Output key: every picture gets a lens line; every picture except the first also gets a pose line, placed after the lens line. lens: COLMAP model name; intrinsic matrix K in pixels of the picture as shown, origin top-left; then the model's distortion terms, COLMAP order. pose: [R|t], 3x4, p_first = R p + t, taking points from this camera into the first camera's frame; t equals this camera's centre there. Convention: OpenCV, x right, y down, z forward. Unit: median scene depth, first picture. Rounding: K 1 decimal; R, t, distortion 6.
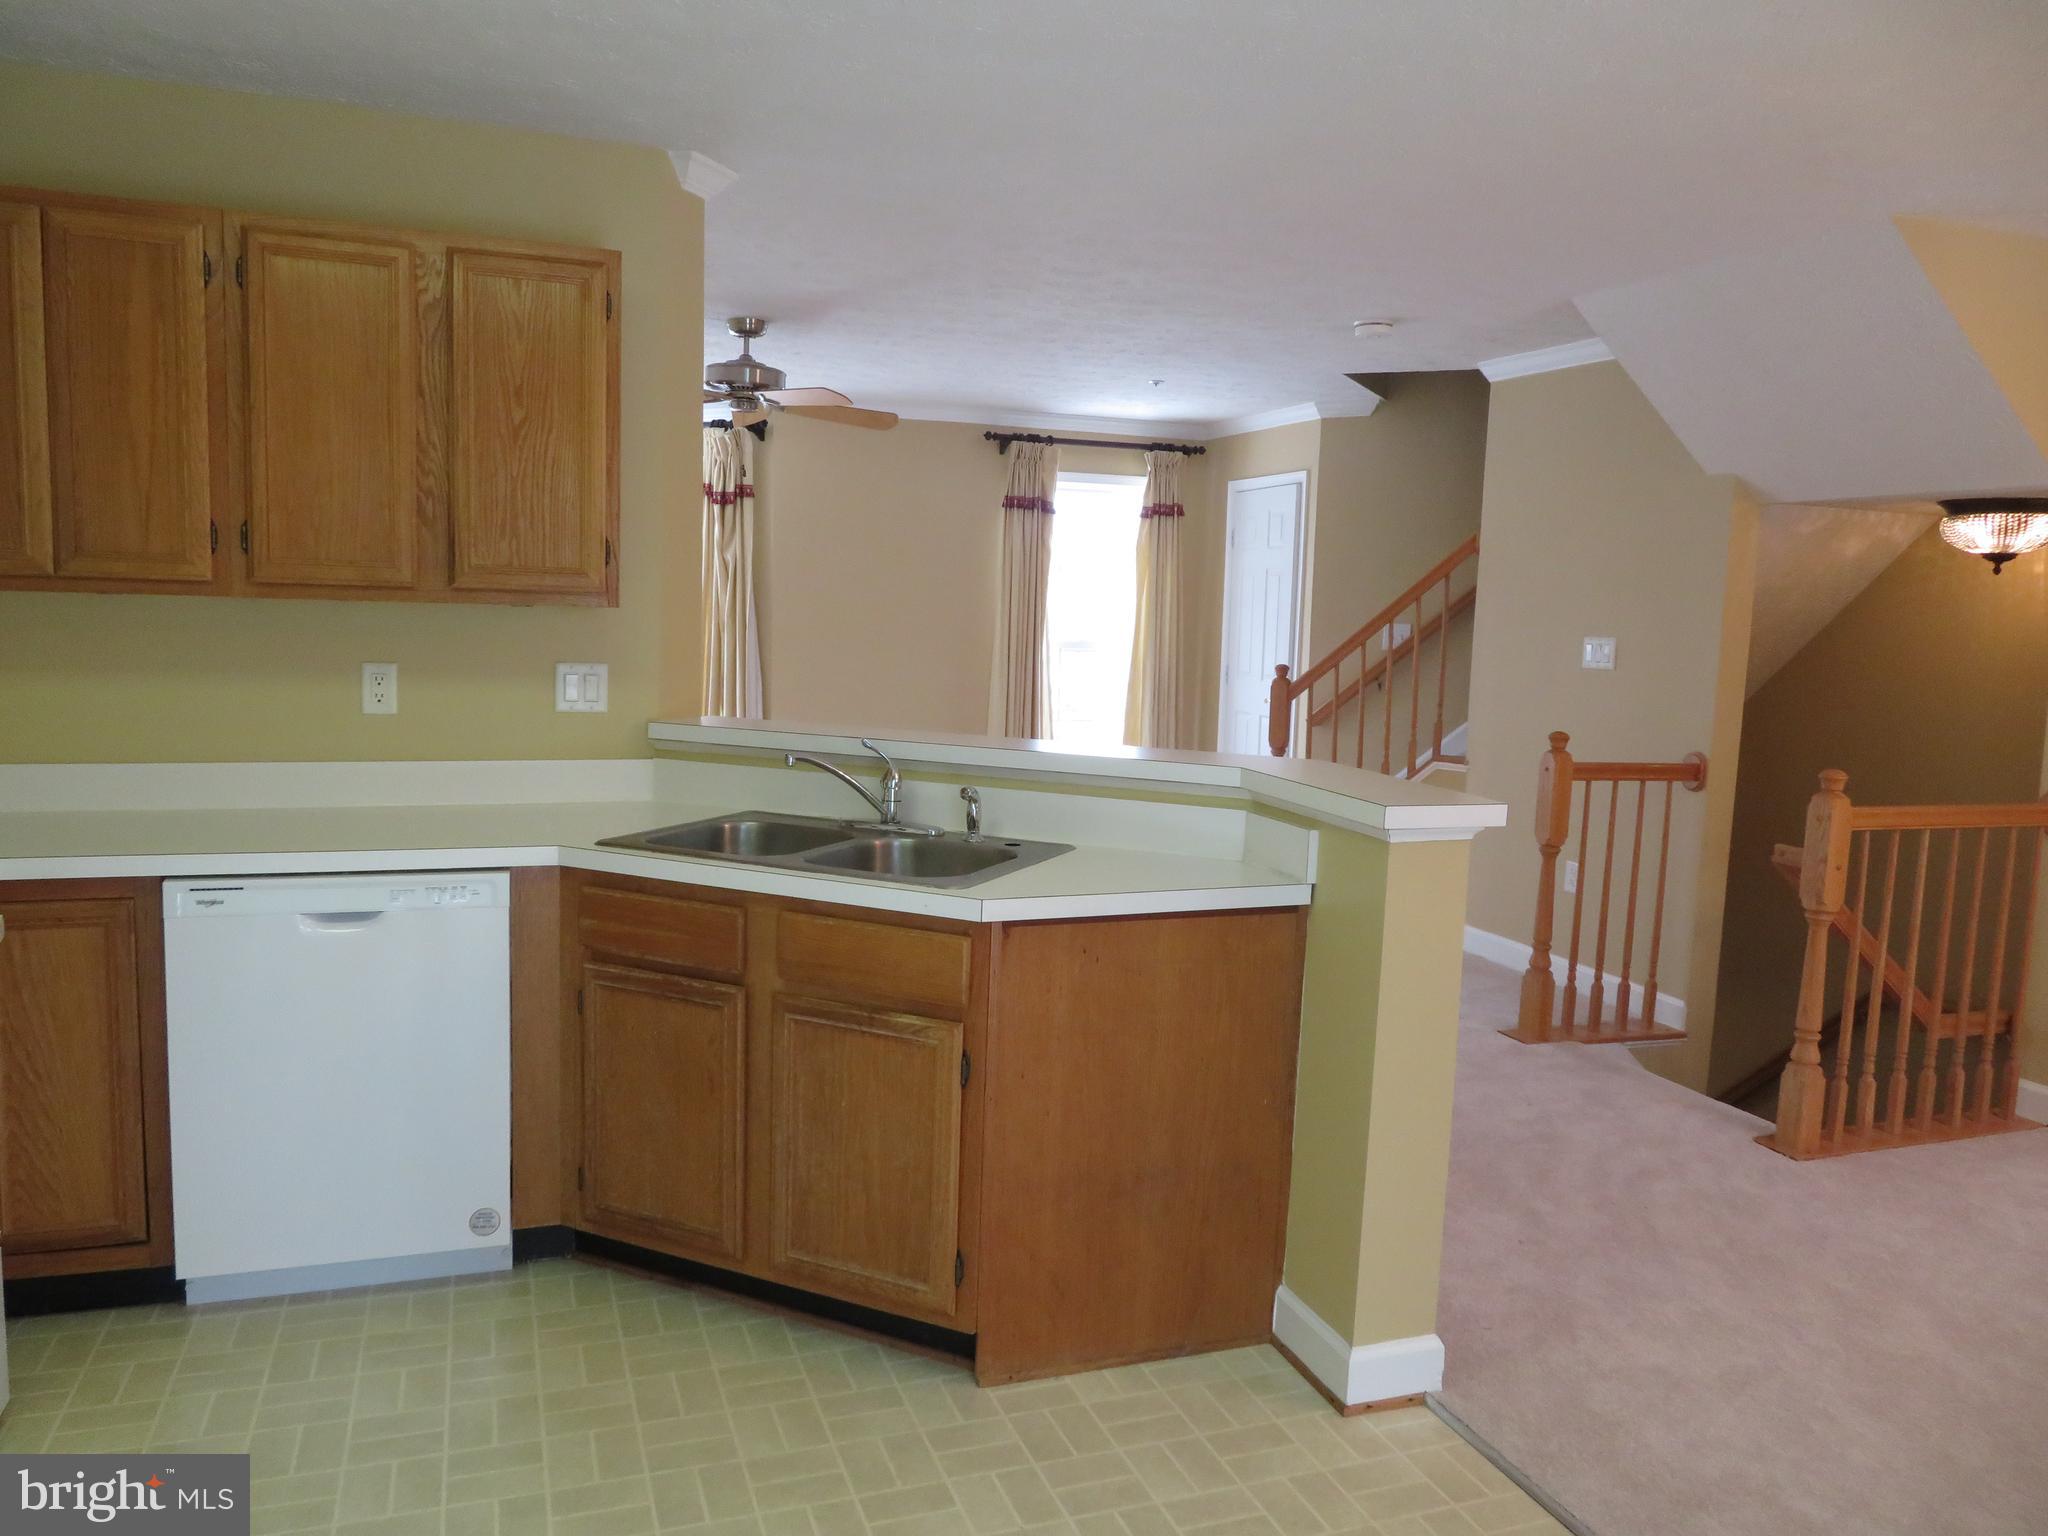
lens RADIAL K [[1467.1, 0, 1016.0], [0, 1467.1, 767.6], [0, 0, 1]] dist [-0.008323, -0.001226]
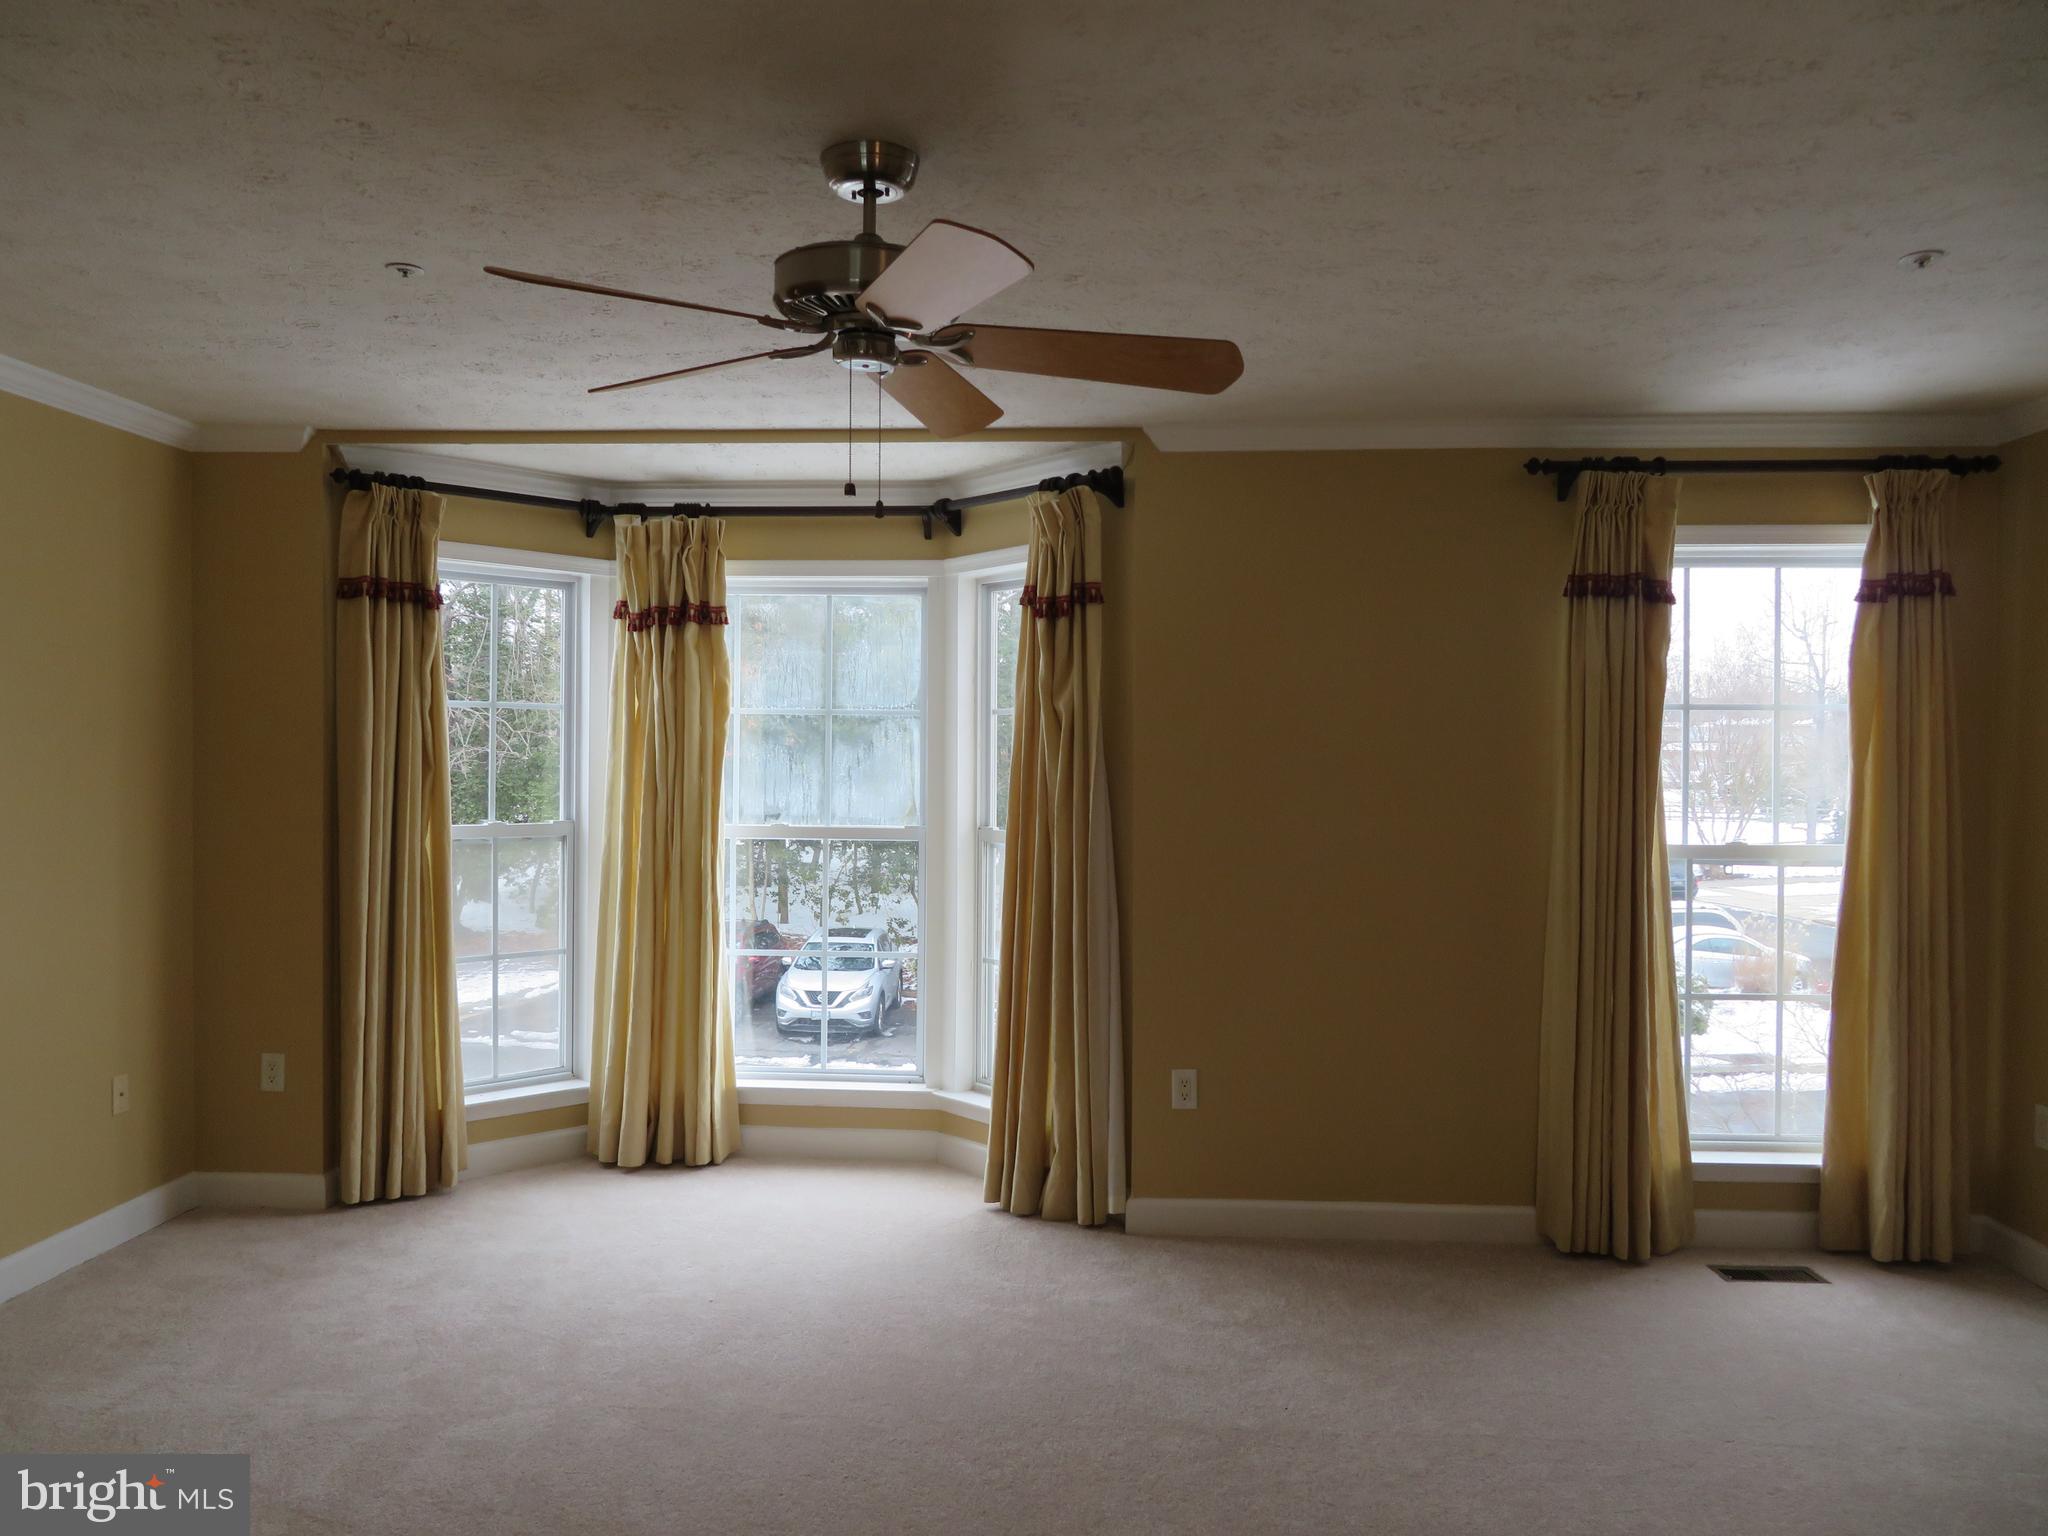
lens RADIAL K [[1441.5, 0, 1013.1], [0, 1441.5, 768.4], [0, 0, 1]] dist [-0.006870, 0.004886]
pose [[0.920000, -0.017243, -0.391539, 0.011112], [-0.023749, 0.994743, -0.099612, -0.063673], [0.391199, 0.100942, 0.914754, 0.487689]]
